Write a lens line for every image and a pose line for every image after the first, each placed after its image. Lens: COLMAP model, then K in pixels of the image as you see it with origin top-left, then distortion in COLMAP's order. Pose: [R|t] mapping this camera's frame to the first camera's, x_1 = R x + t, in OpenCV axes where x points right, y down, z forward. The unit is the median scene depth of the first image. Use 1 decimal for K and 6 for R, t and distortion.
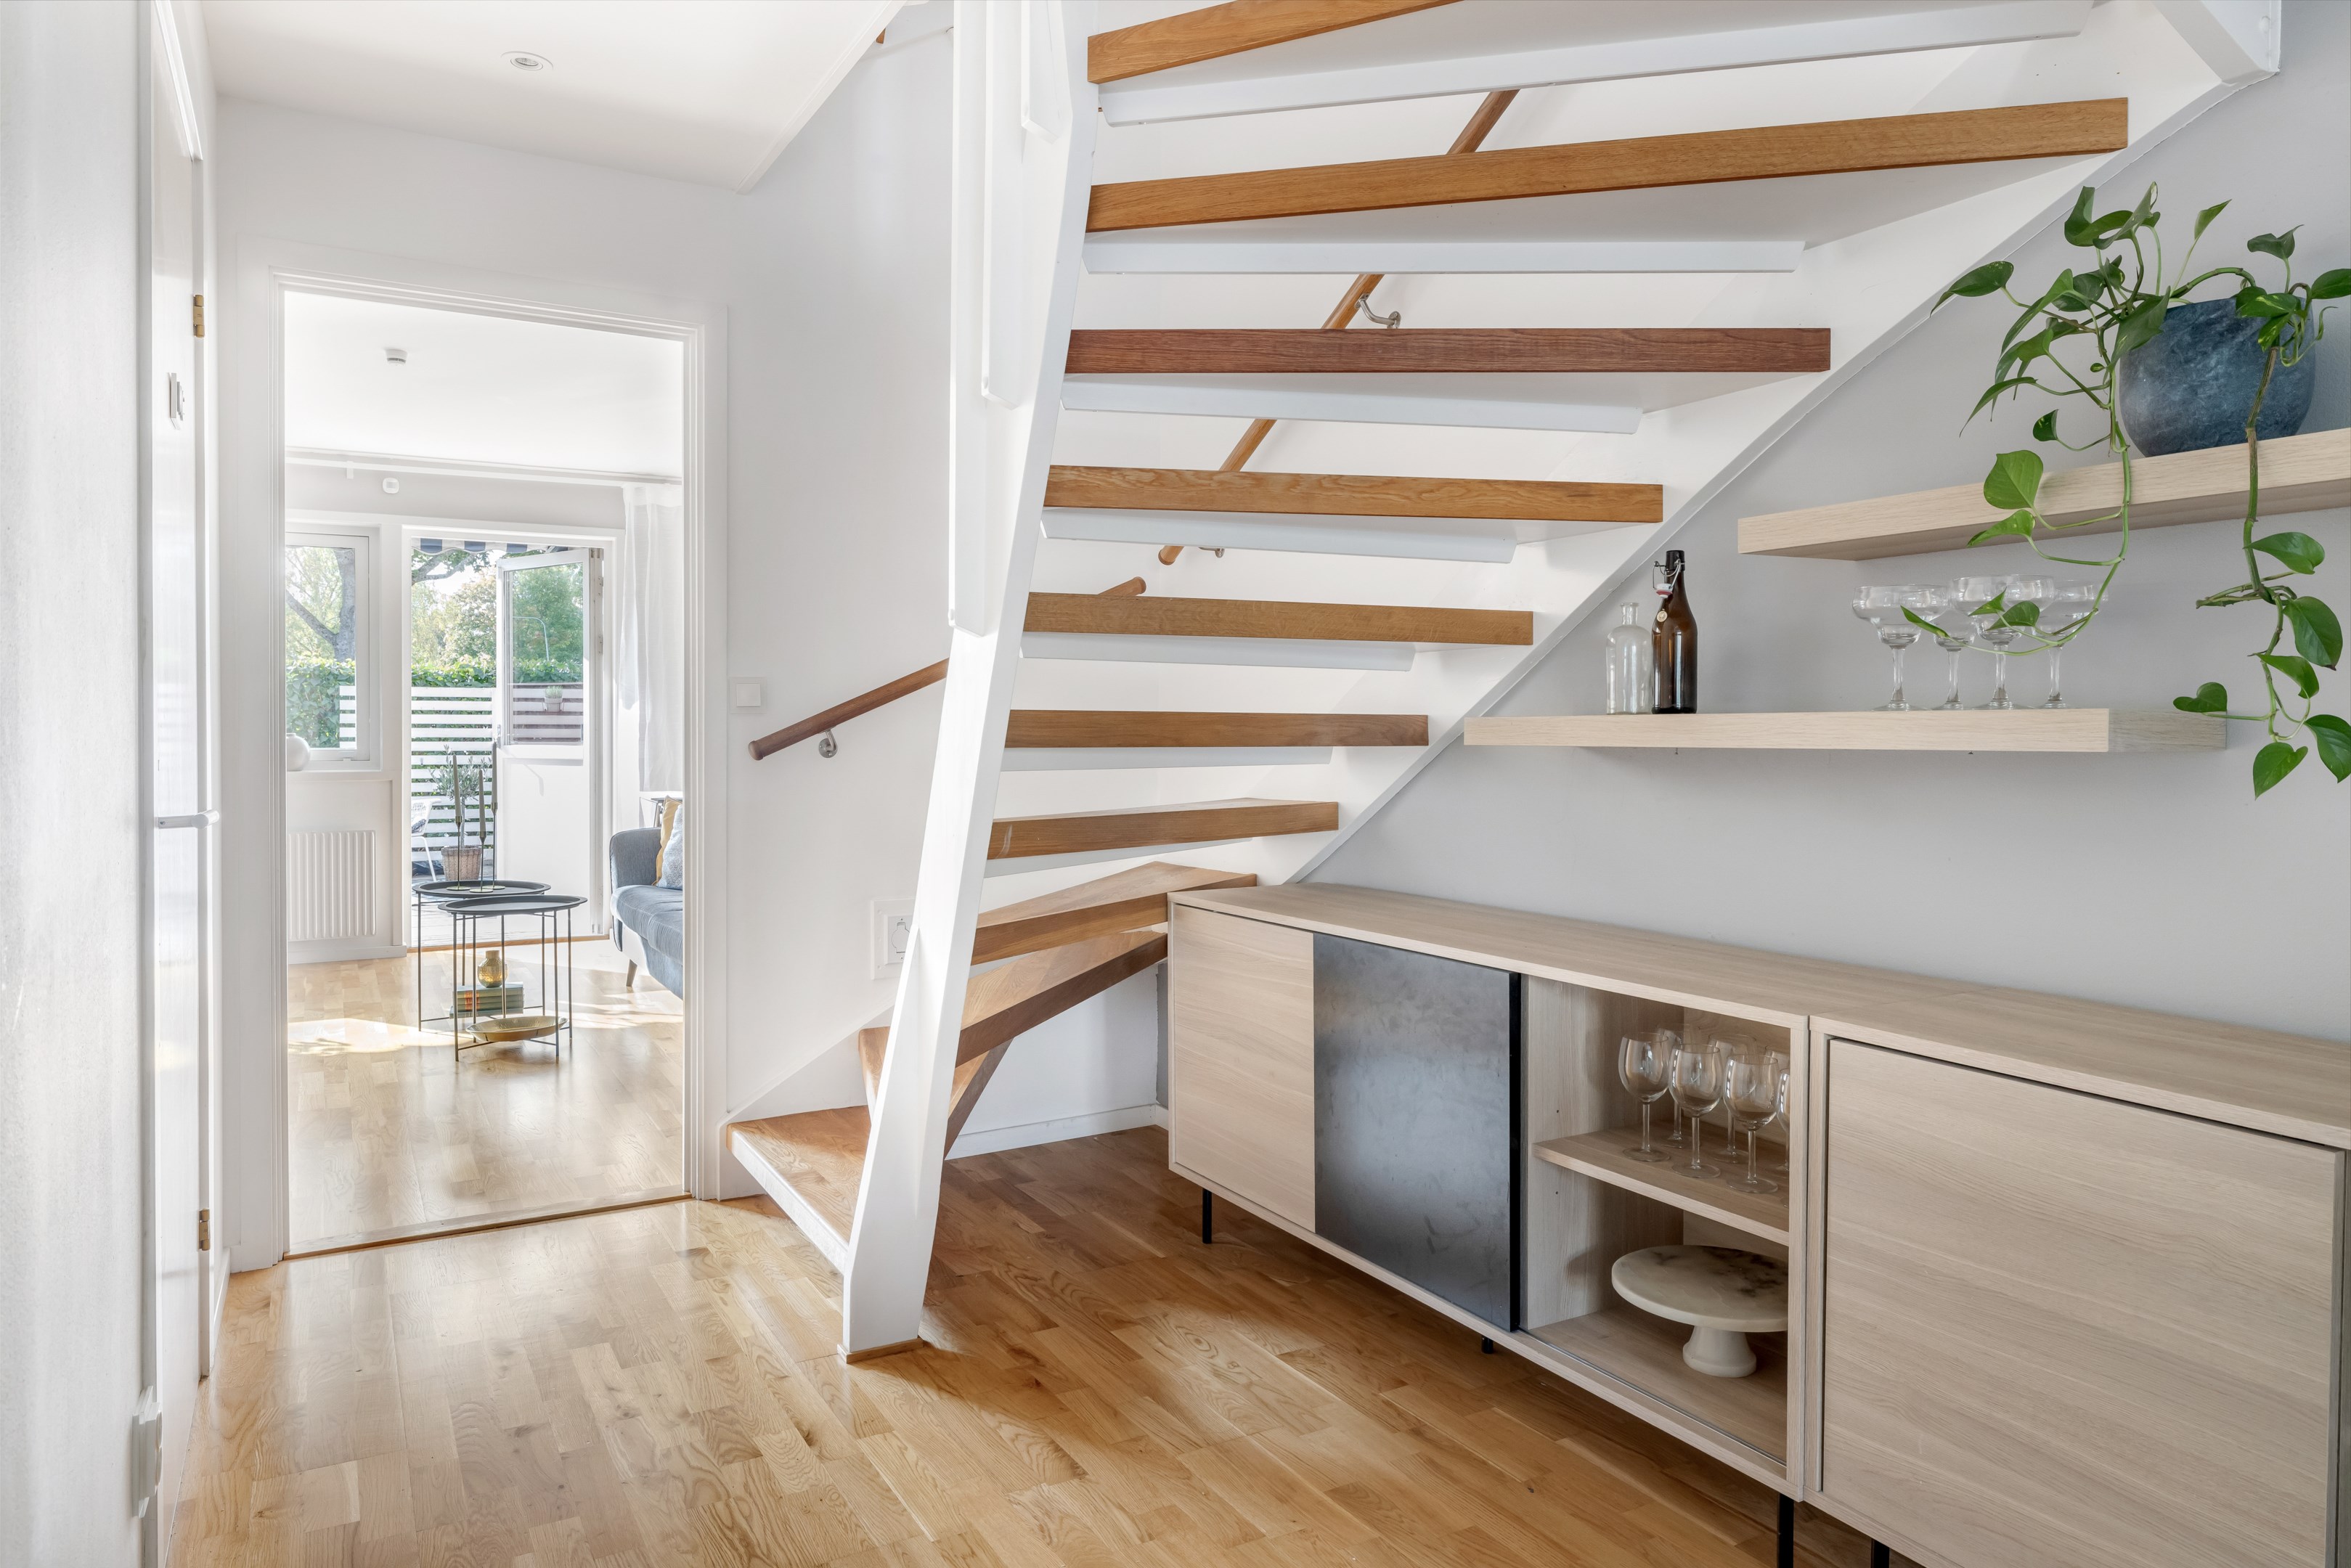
lens RADIAL K [[1407.2, 0, 1170.4], [0, 1407.2, 755.1], [0, 0, 1]] dist [-0.006278, 0.001181]
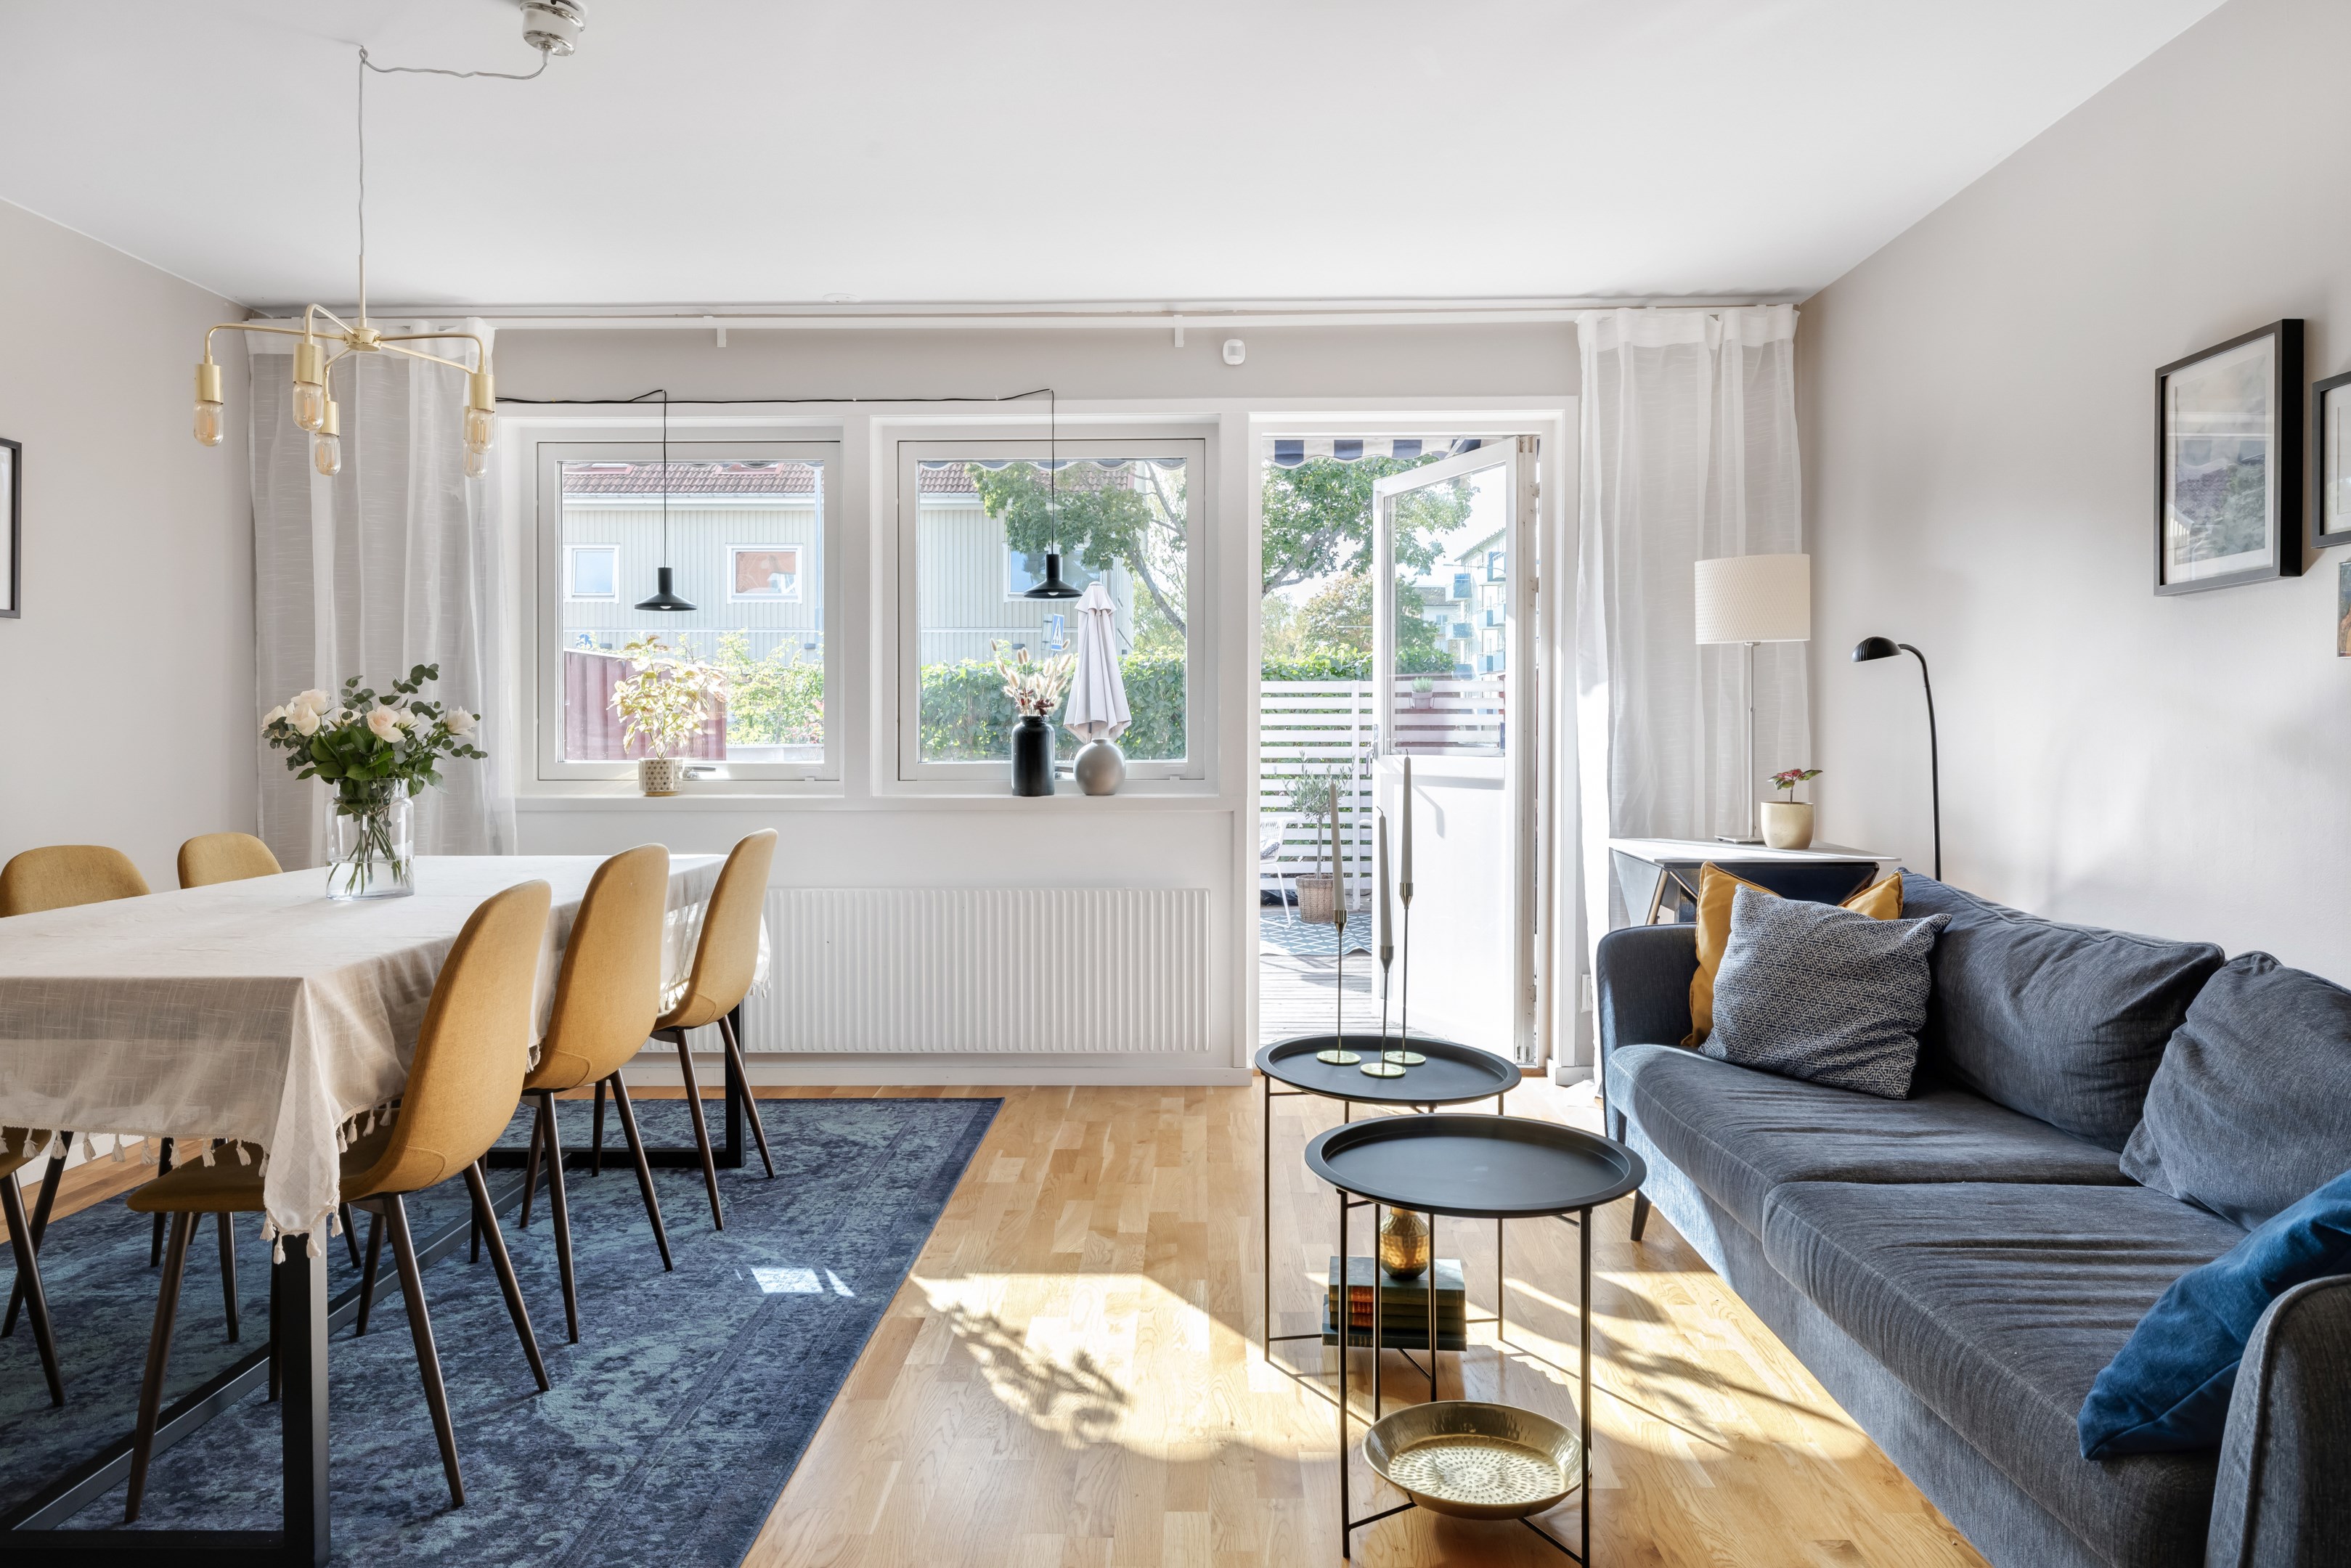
lens RADIAL K [[1407.2, 0, 1170.4], [0, 1407.2, 755.1], [0, 0, 1]] dist [-0.006278, 0.001181]
pose [[0.845041, 0.005578, -0.534672, -0.176114], [-0.006299, 0.999980, 0.000477, -0.005753], [0.534664, 0.002965, 0.845059, 0.331122]]
